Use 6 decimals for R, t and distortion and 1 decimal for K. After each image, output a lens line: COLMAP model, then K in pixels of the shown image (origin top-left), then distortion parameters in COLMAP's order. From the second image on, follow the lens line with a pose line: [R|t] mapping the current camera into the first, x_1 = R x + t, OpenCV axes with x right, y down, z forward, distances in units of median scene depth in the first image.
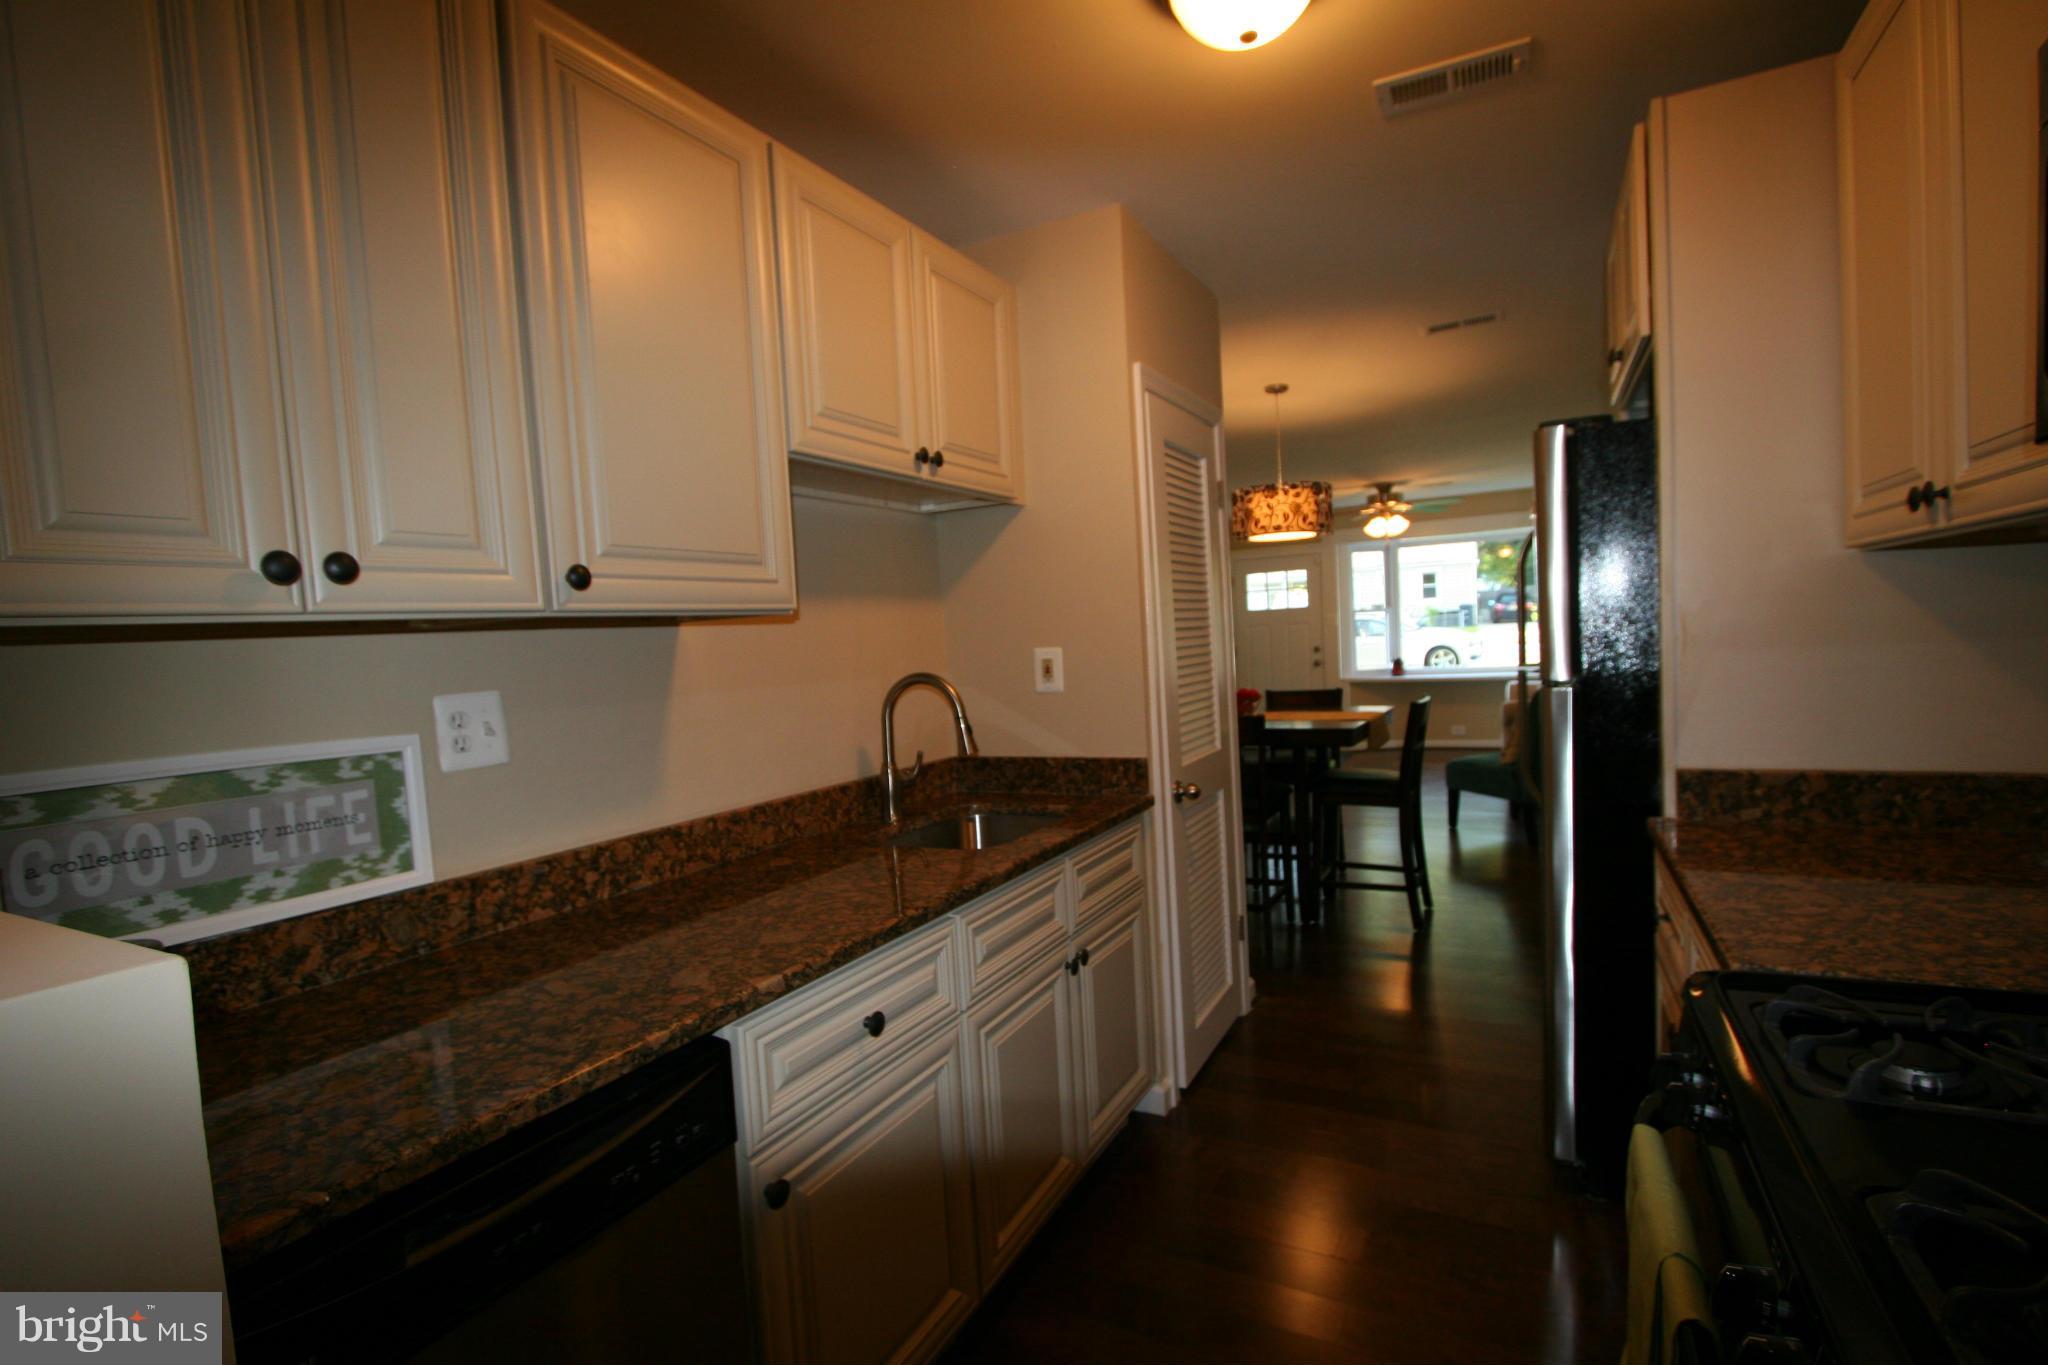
lens RADIAL K [[935.5, 0, 1038.0], [0, 935.5, 696.8], [0, 0, 1]] dist [-0.020406, 0.000520]
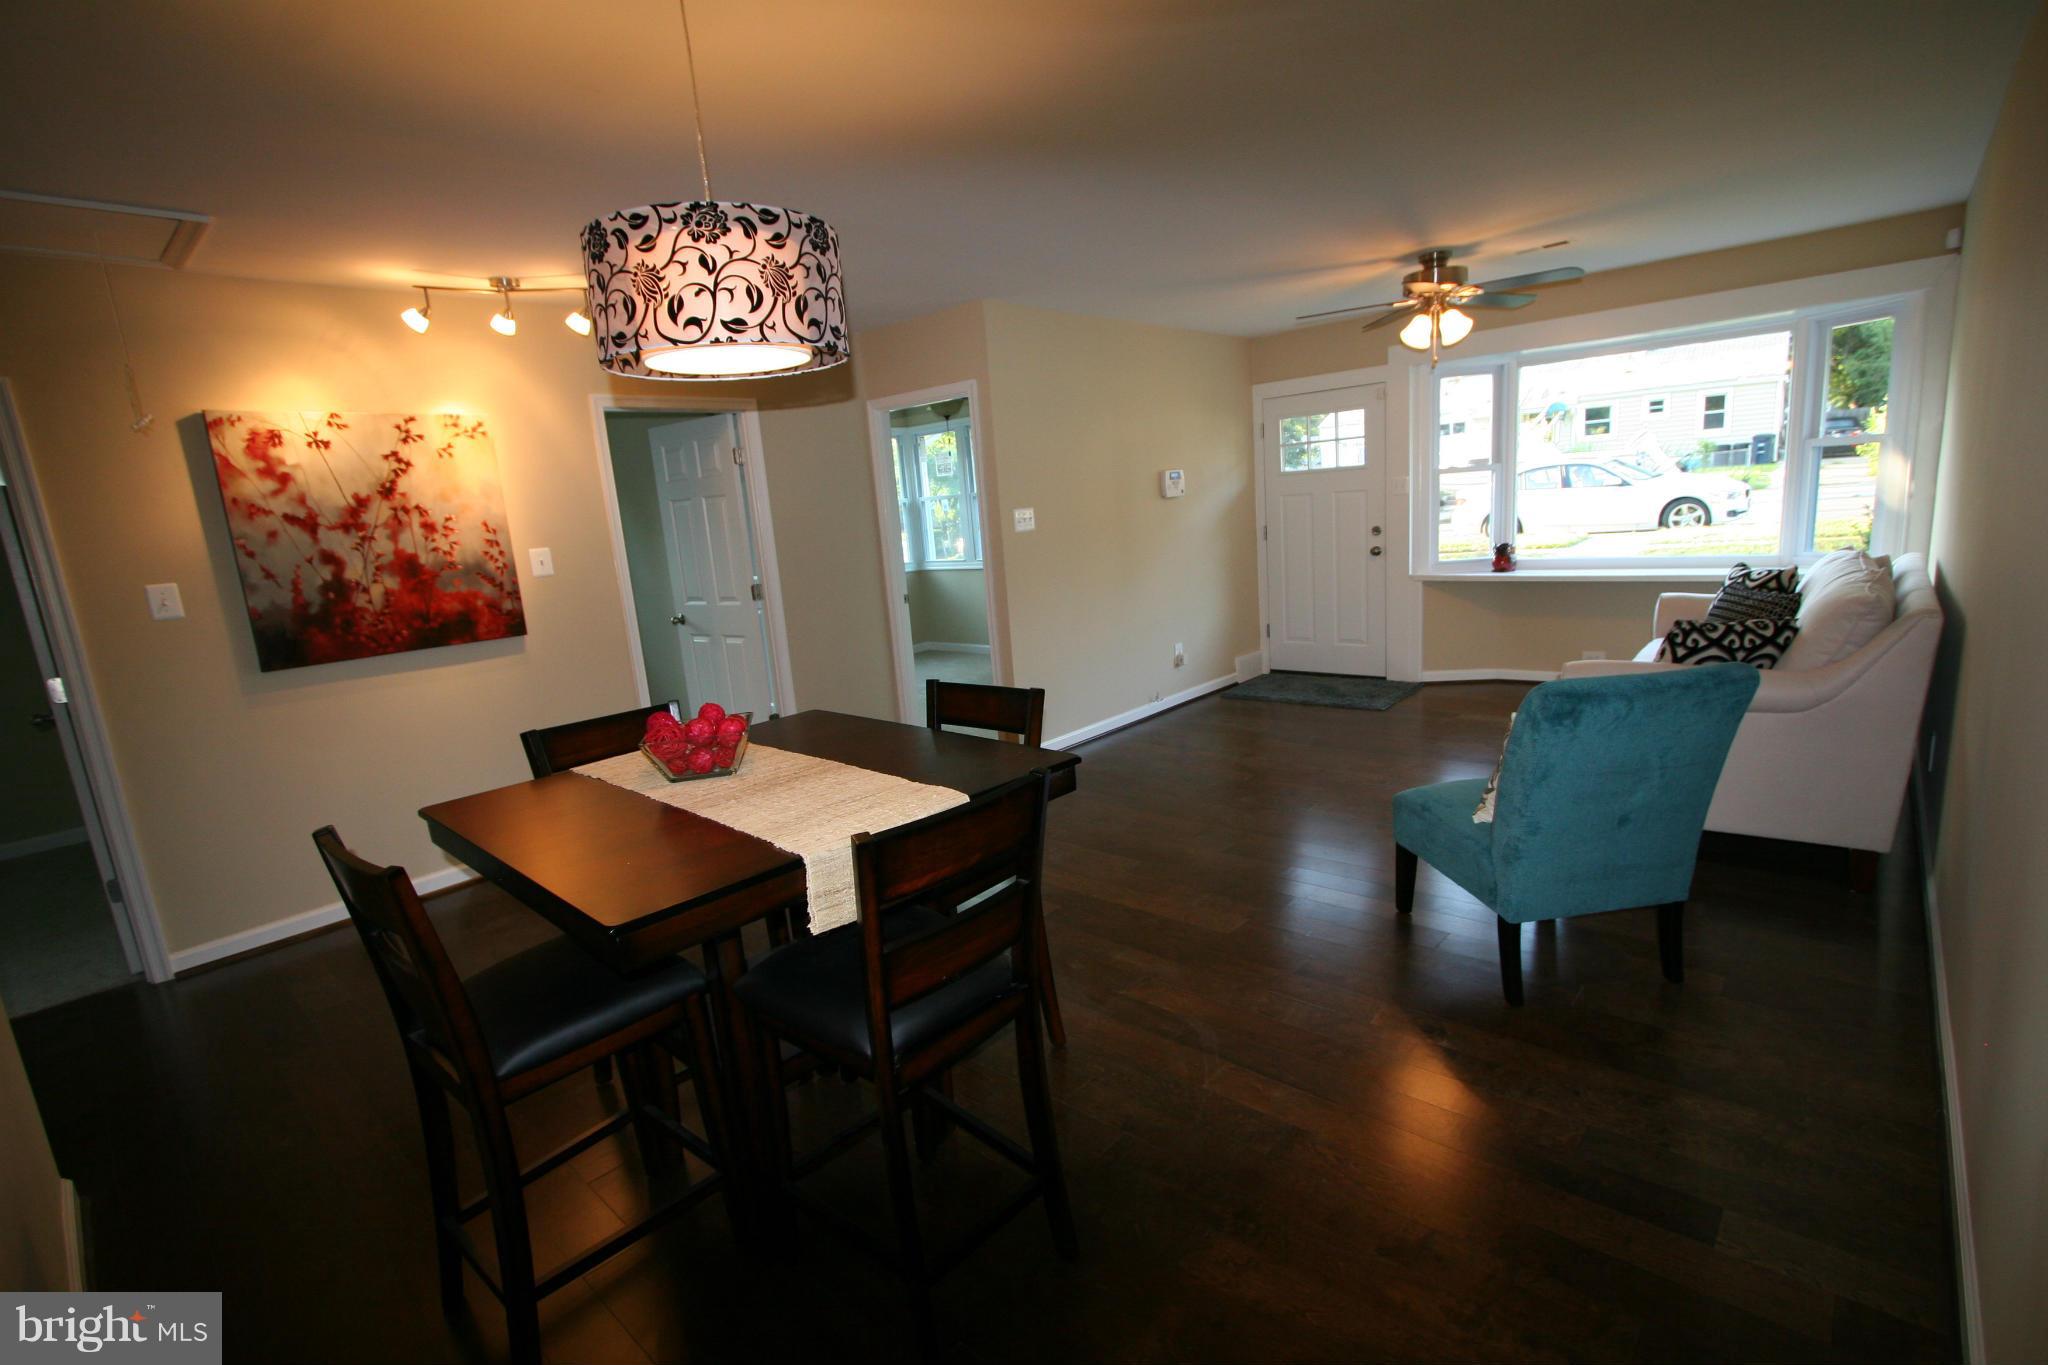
lens RADIAL K [[935.5, 0, 1038.0], [0, 935.5, 696.8], [0, 0, 1]] dist [-0.020406, 0.000520]
pose [[0.970606, 0.028975, -0.238922, 0.824093], [0.009590, 0.987282, 0.158692, -0.150382], [0.240482, -0.156319, 0.957984, 1.031515]]
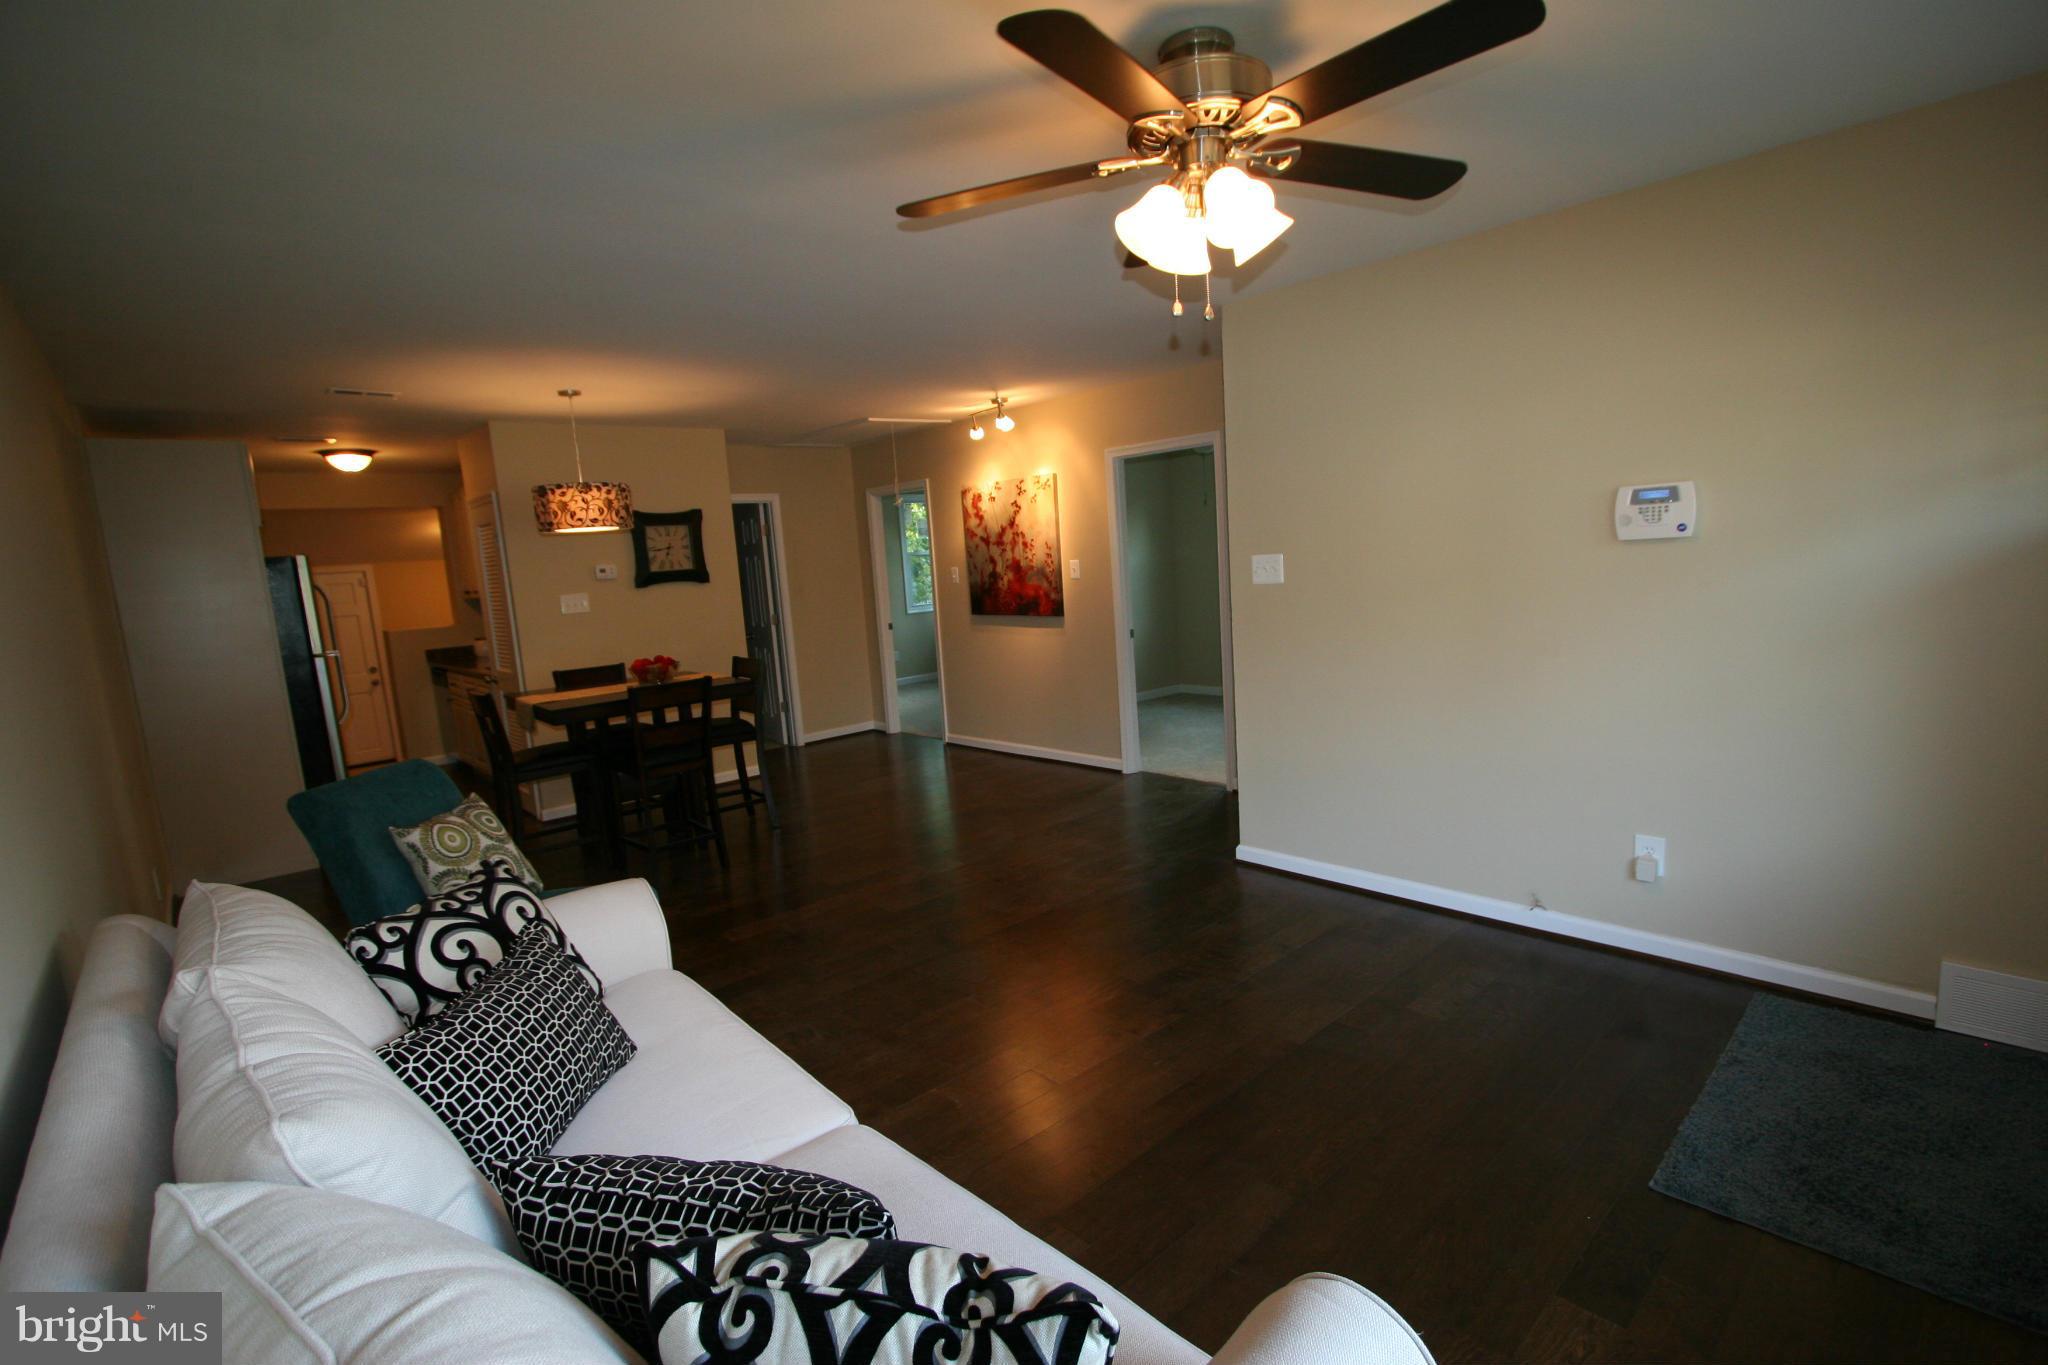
lens RADIAL K [[935.5, 0, 1038.0], [0, 935.5, 696.8], [0, 0, 1]] dist [-0.020406, 0.000520]
pose [[-0.330655, 0.219549, -0.917859, 2.526915], [0.025374, 0.974281, 0.223904, -0.473648], [0.943411, 0.050745, -0.327722, 4.345551]]
